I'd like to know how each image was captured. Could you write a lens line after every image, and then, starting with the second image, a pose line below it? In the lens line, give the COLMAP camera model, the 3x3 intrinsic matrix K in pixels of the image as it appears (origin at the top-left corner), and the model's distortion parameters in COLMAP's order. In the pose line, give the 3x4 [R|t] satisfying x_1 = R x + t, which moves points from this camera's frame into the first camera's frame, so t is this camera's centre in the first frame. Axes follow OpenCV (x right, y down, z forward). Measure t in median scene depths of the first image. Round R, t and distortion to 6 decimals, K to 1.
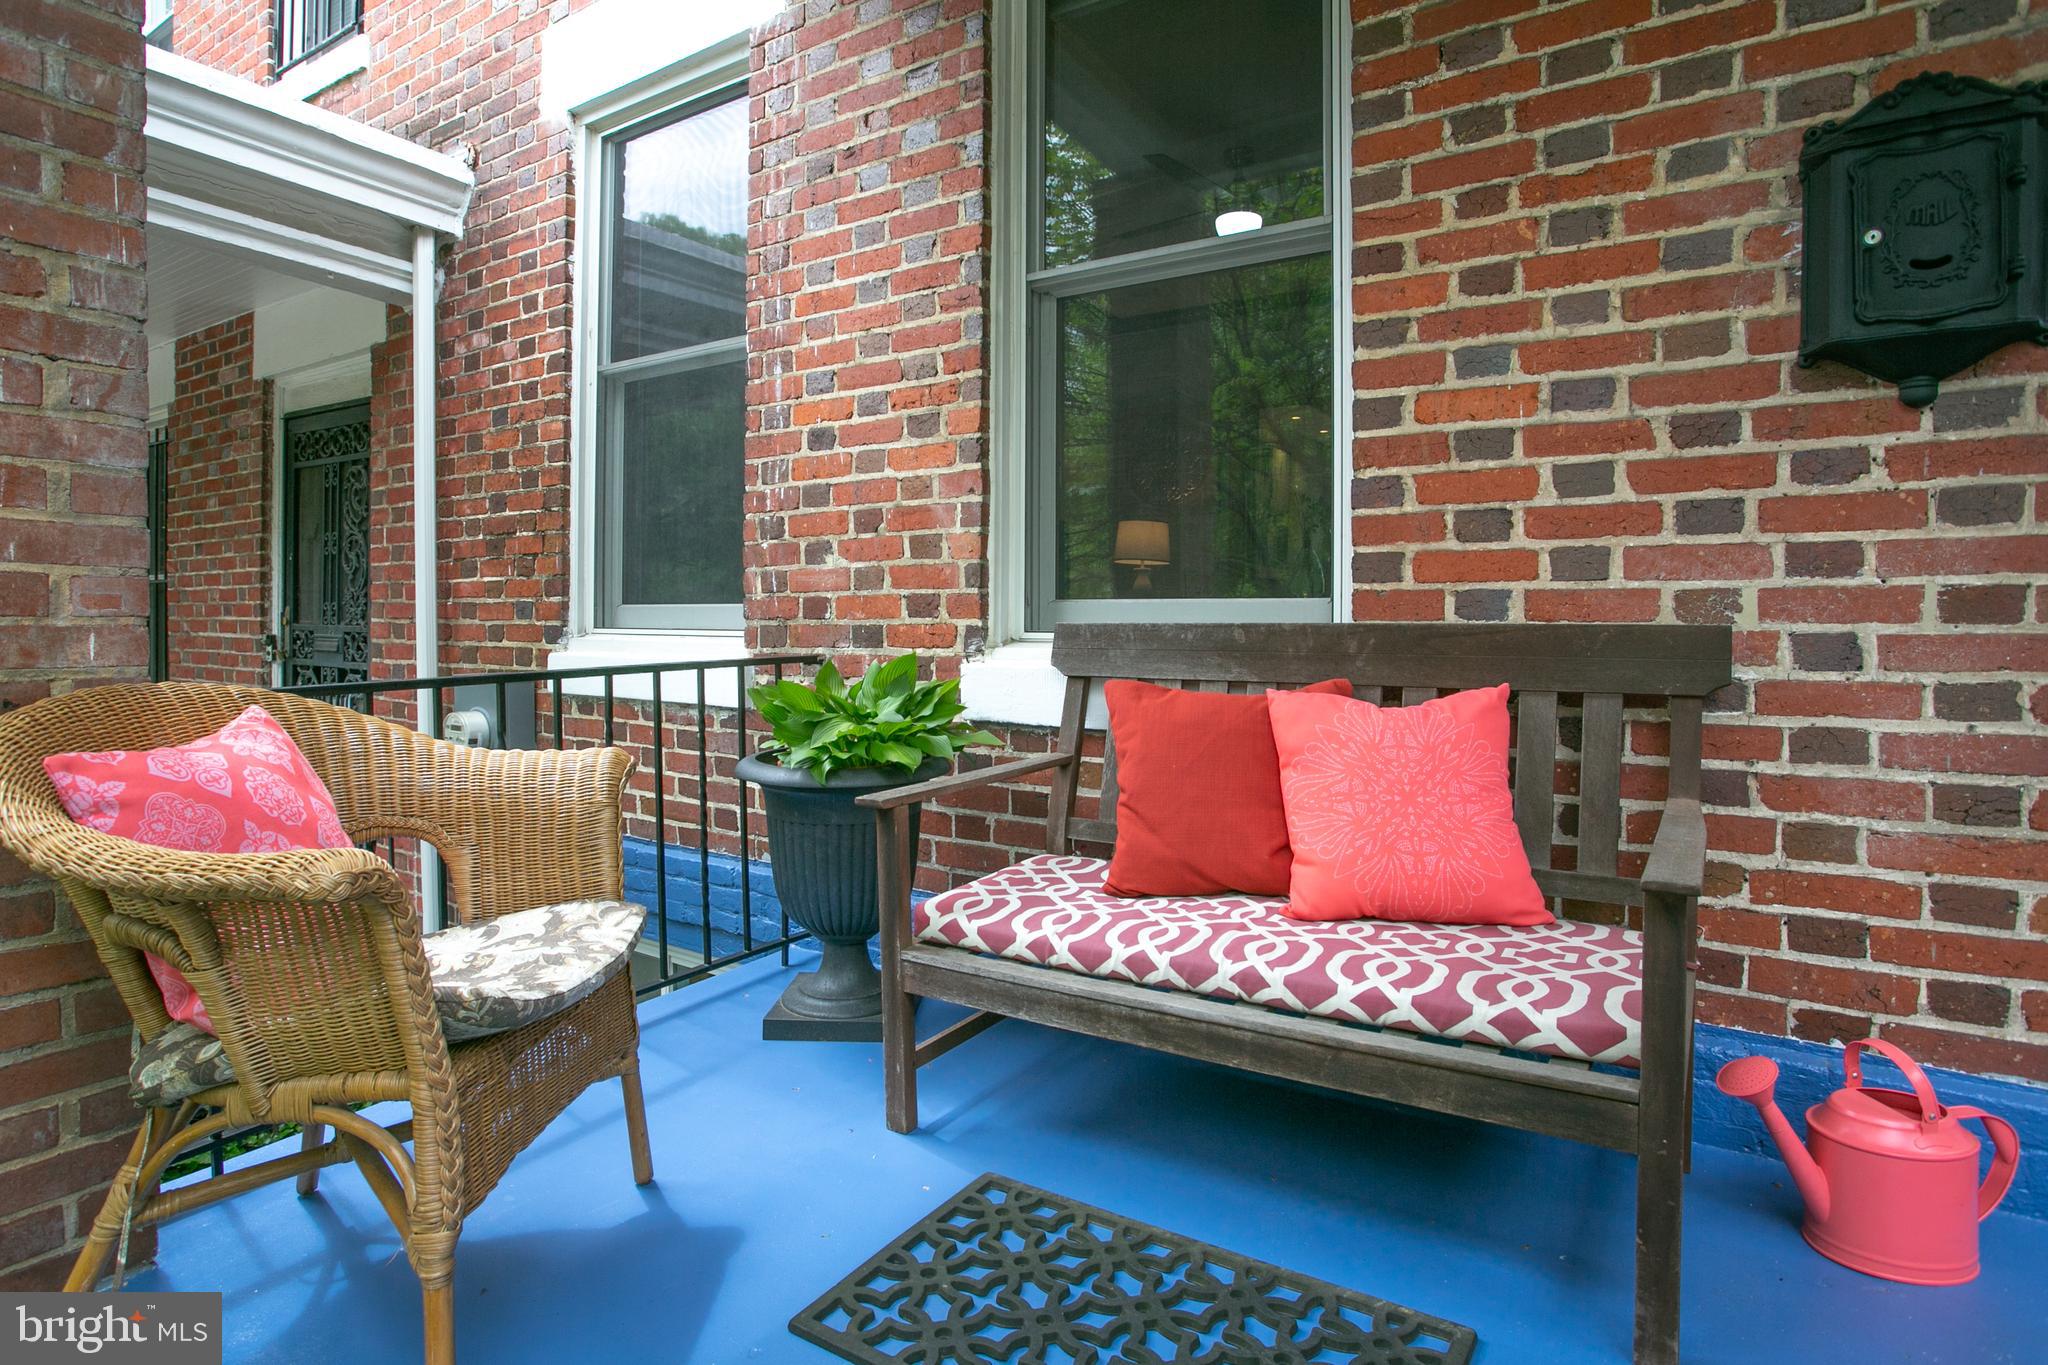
lens RADIAL K [[1101.4, 0, 1026.9], [0, 1101.4, 648.9], [0, 0, 1]] dist [-0.072986, 0.034684]
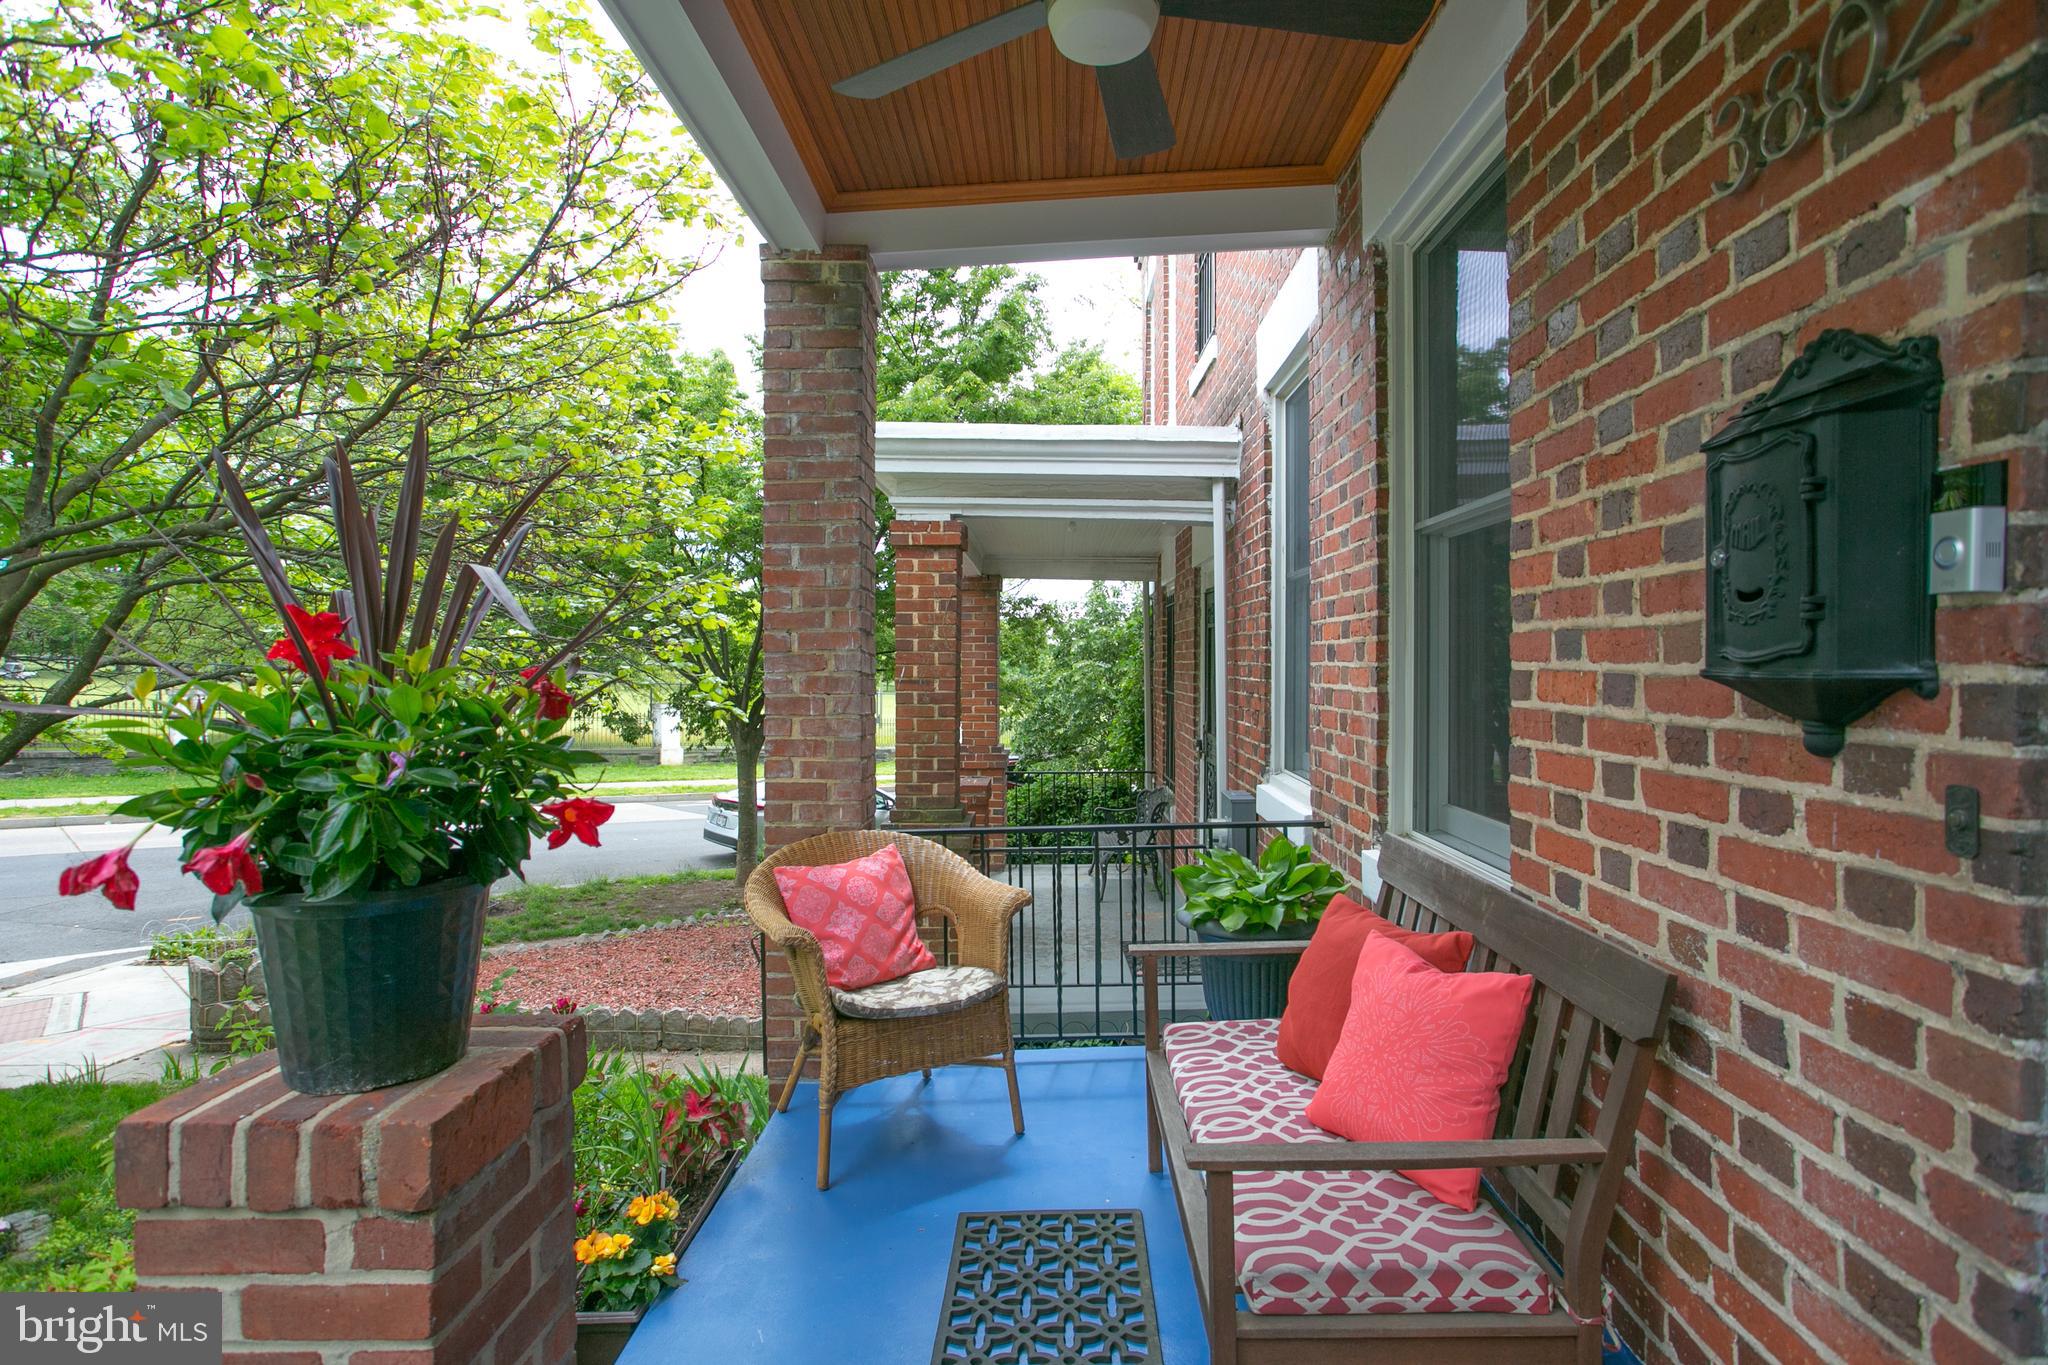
lens RADIAL K [[1057.8, 0, 1013.7], [0, 1057.8, 673.0], [0, 0, 1]] dist [-0.067107, 0.036826]
pose [[0.509722, 0.001871, -0.860337, 1.116235], [-0.007666, 0.999968, -0.002366, -0.265919], [0.860305, 0.007801, 0.509720, 0.091439]]
